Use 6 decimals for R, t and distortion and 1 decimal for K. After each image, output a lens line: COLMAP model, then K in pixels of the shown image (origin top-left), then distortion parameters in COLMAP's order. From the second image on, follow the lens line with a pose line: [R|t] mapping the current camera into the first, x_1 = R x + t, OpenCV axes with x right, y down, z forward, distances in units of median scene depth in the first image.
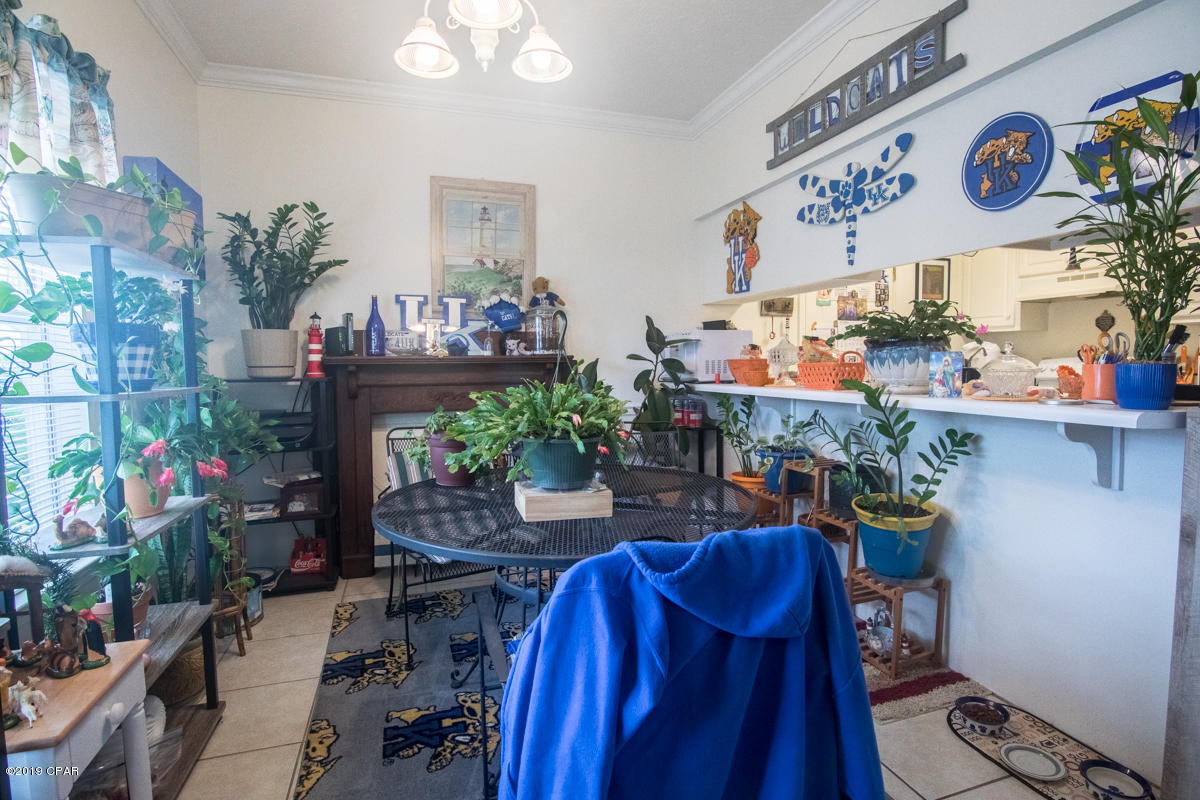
lens RADIAL K [[584.0, 0, 597.8], [0, 584.0, 398.6], [0, 0, 1]] dist [-0.020102, -0.000069]
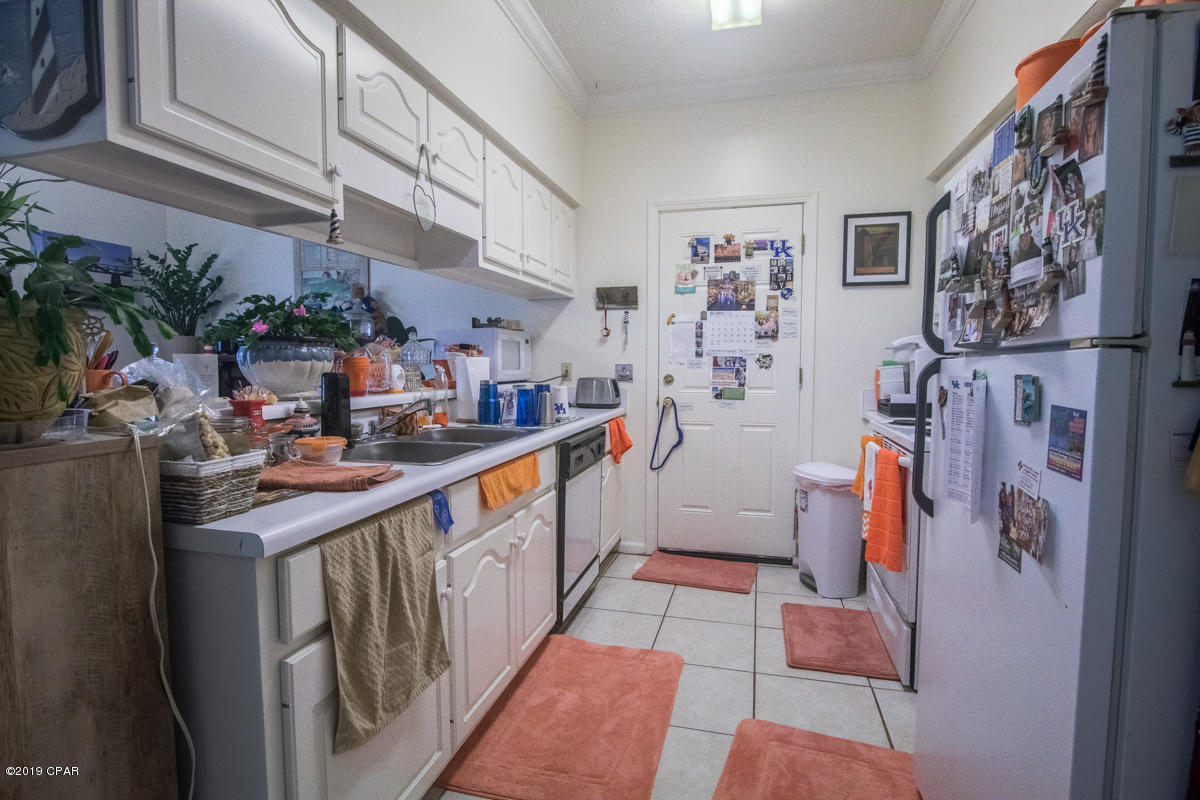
lens RADIAL K [[584.0, 0, 600.6], [0, 584.0, 400.1], [0, 0, 1]] dist [-0.020102, -0.000069]
pose [[0.838562, 0.047244, -0.542754, 0.975082], [-0.043400, 0.998860, 0.019893, -0.032308], [0.543075, 0.006874, 0.839656, 0.354567]]
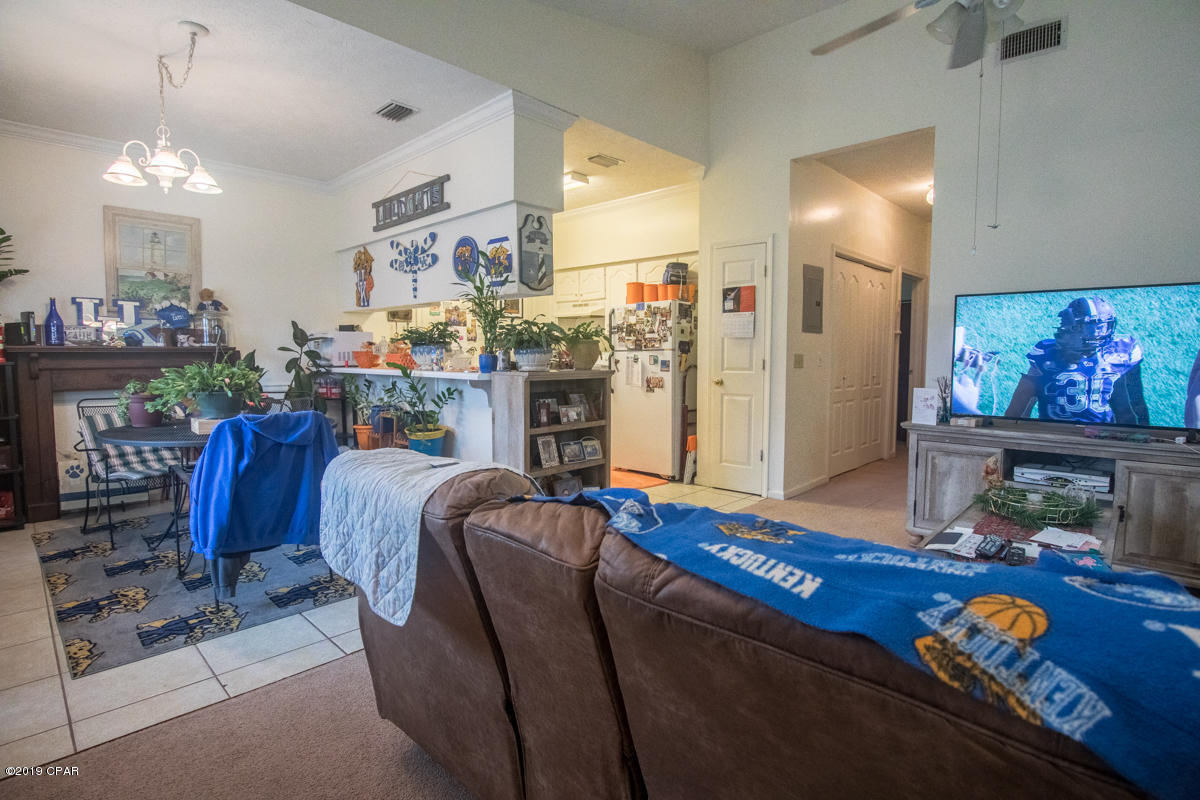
lens RADIAL K [[584.0, 0, 596.4], [0, 584.0, 398.2], [0, 0, 1]] dist [-0.020102, -0.000069]
pose [[0.884081, -0.024530, 0.466690, 0.075258], [0.017981, 0.999668, 0.018480, 0.039510], [-0.466988, -0.007947, 0.884228, -0.659239]]
